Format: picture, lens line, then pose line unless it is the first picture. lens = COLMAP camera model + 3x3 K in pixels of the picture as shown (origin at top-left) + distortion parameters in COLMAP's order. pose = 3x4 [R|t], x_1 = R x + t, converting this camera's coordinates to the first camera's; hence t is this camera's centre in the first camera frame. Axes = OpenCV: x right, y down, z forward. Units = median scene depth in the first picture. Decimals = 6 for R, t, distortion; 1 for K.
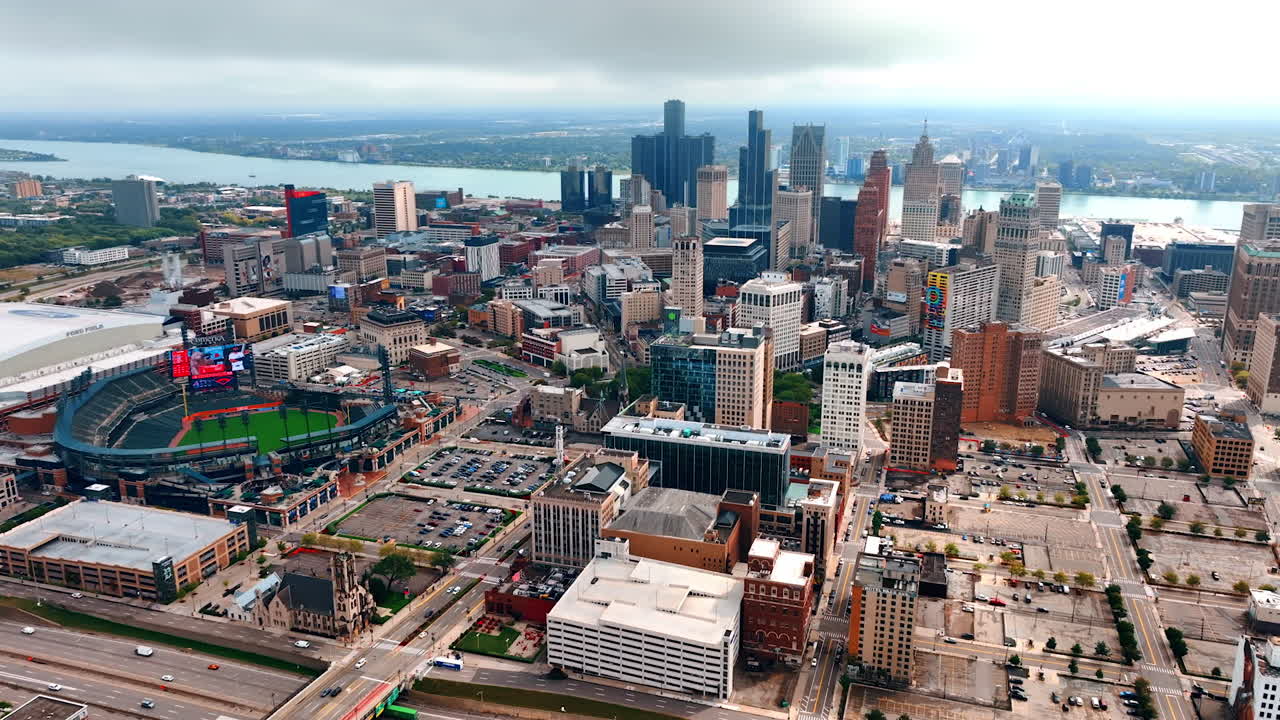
lens RADIAL K [[961.6, 0, 640.0], [0, 961.6, 360.0], [0, 0, 1]] dist [0.005801, 0.004411]
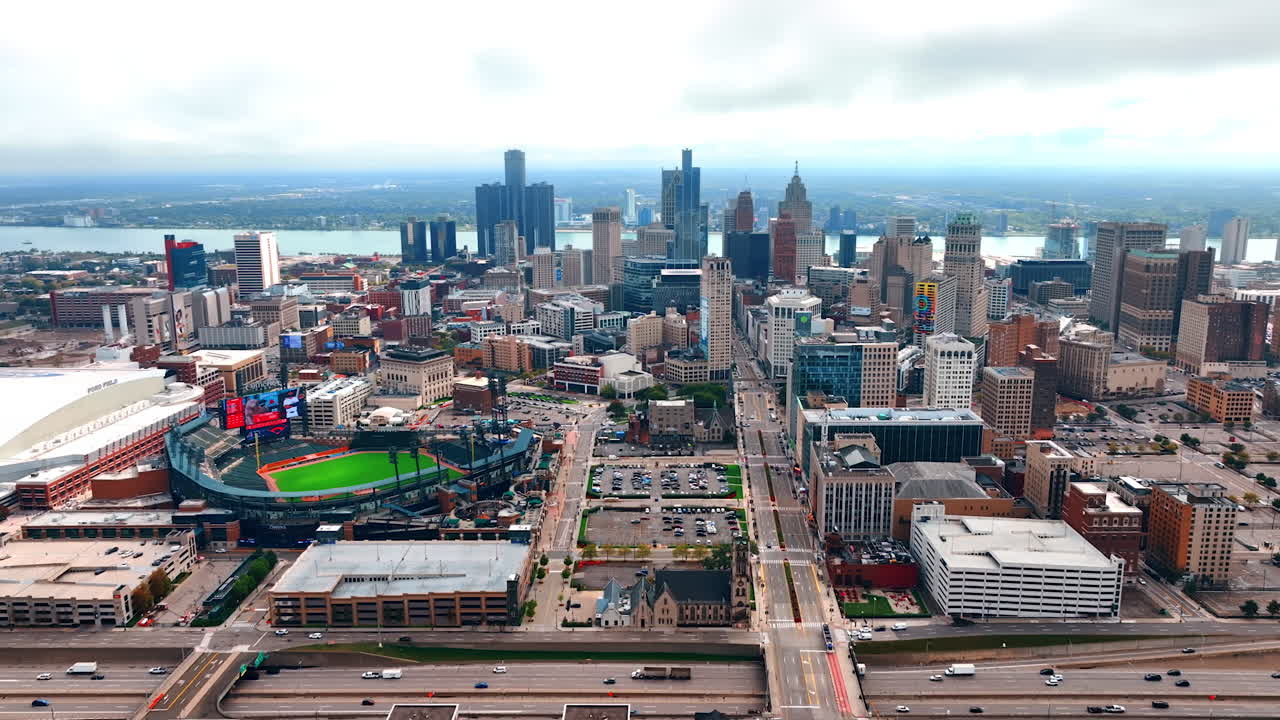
lens RADIAL K [[961.6, 0, 640.0], [0, 961.6, 360.0], [0, 0, 1]] dist [0.005801, 0.004411]
pose [[0.953851, -0.065047, 0.293151, -0.491917], [0.083622, 0.995178, -0.051269, 0.041844], [-0.288402, 0.073417, 0.954691, 0.039303]]
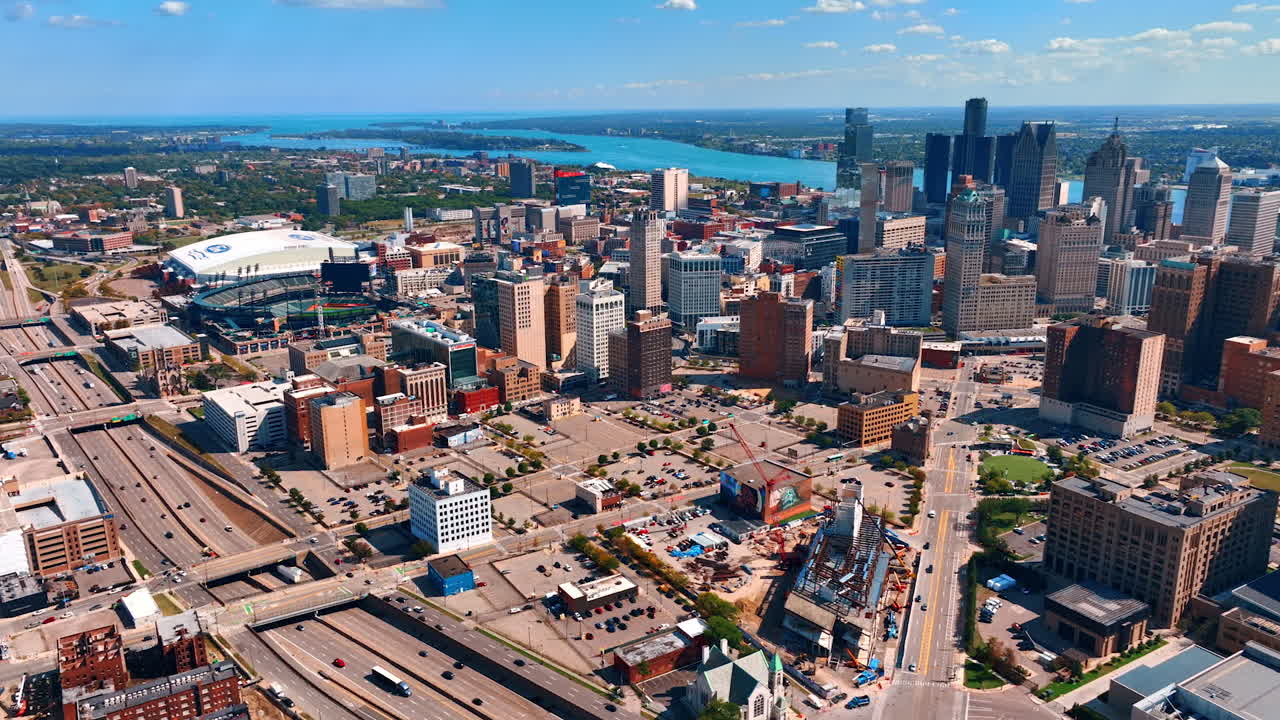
lens RADIAL K [[961.6, 0, 640.0], [0, 961.6, 360.0], [0, 0, 1]] dist [0.005801, 0.004411]
pose [[0.837585, 0.137615, -0.528690, 1.007699], [-0.138221, 0.989648, 0.038622, 0.019312], [0.528532, 0.040727, 0.847936, -0.043831]]
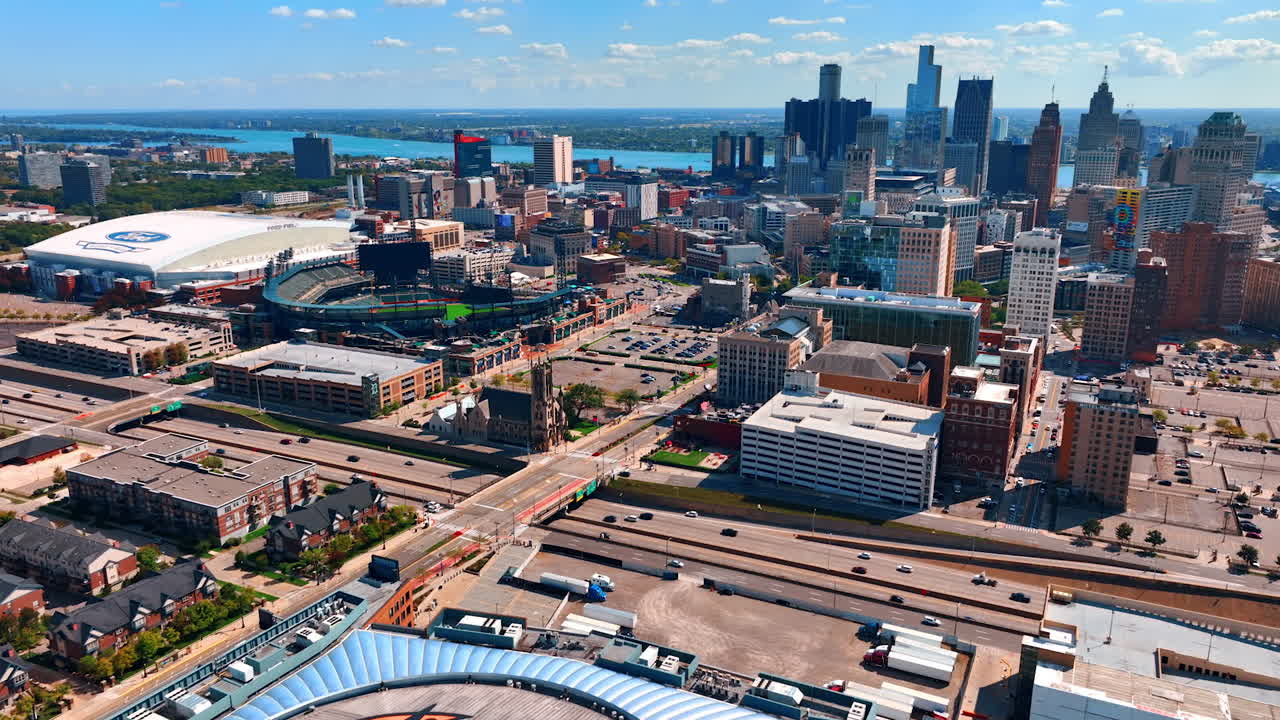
lens RADIAL K [[961.6, 0, 640.0], [0, 961.6, 360.0], [0, 0, 1]] dist [0.005801, 0.004411]
pose [[0.990248, 0.037807, -0.134087, -0.047671], [-0.038457, 0.999258, -0.002255, 0.139542], [0.133902, 0.007390, 0.990967, -0.004725]]
